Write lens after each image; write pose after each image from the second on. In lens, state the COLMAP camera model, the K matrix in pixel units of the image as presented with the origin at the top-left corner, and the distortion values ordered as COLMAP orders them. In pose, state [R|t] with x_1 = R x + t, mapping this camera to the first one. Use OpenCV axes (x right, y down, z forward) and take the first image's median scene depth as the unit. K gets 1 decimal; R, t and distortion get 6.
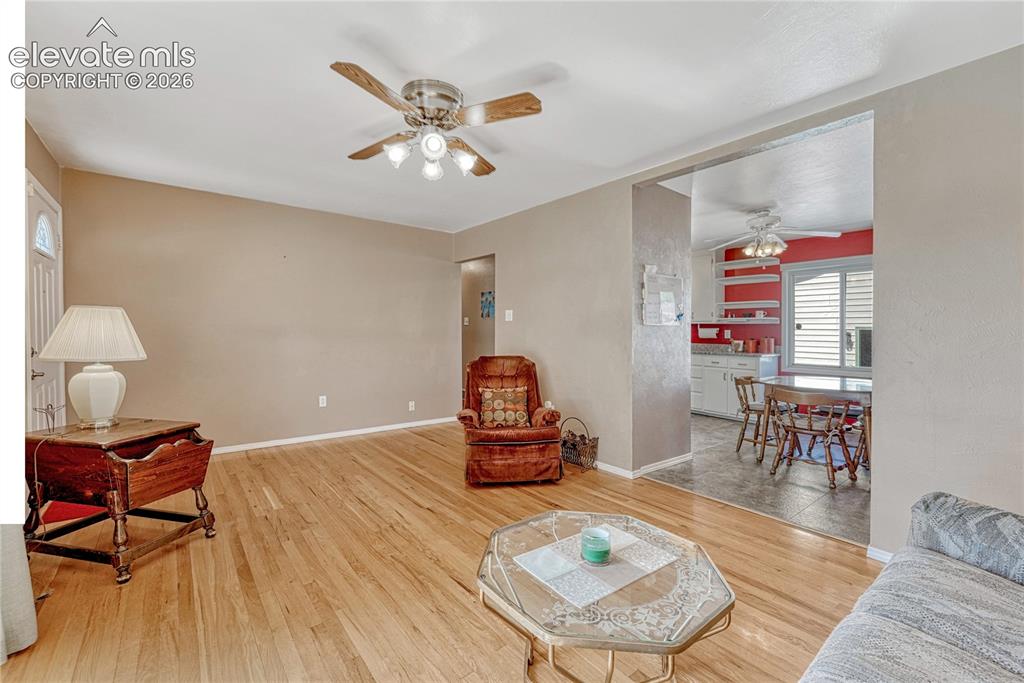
lens RADIAL K [[430.0, 0, 513.6], [0, 430.0, 333.8], [0, 0, 1]] dist [-0.003000, -0.000253]
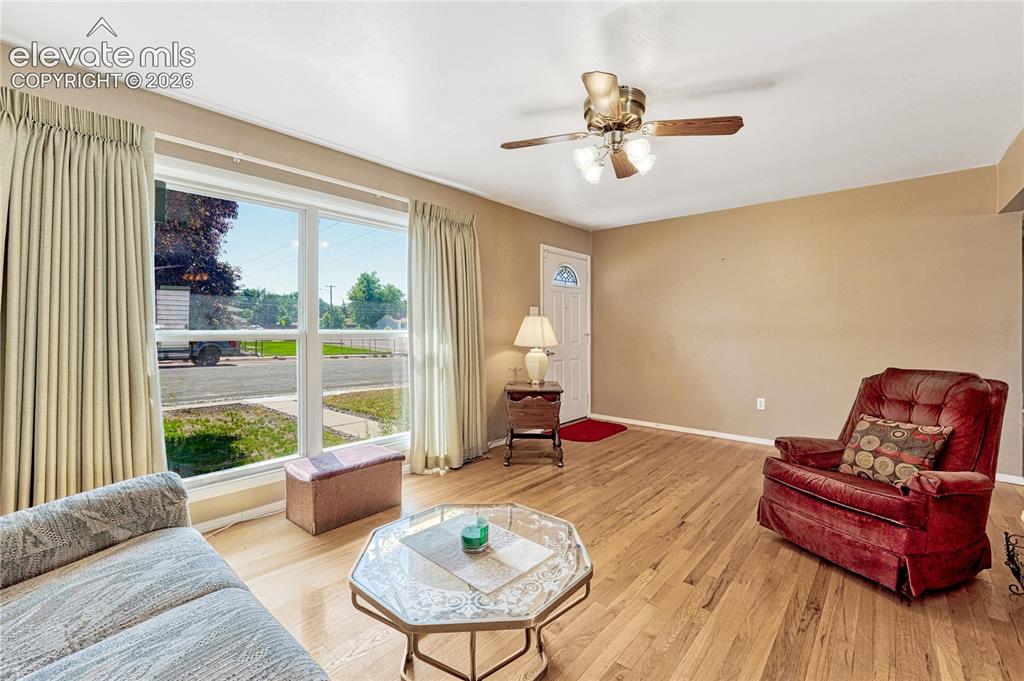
lens RADIAL K [[444.9, 0, 522.5], [0, 444.9, 327.5], [0, 0, 1]] dist [-0.003051, -0.000078]
pose [[0.193028, -0.009491, -0.981147, 0.593076], [-0.004642, 0.999933, -0.010586, 0.002377], [0.981182, 0.006598, 0.192971, 0.420667]]
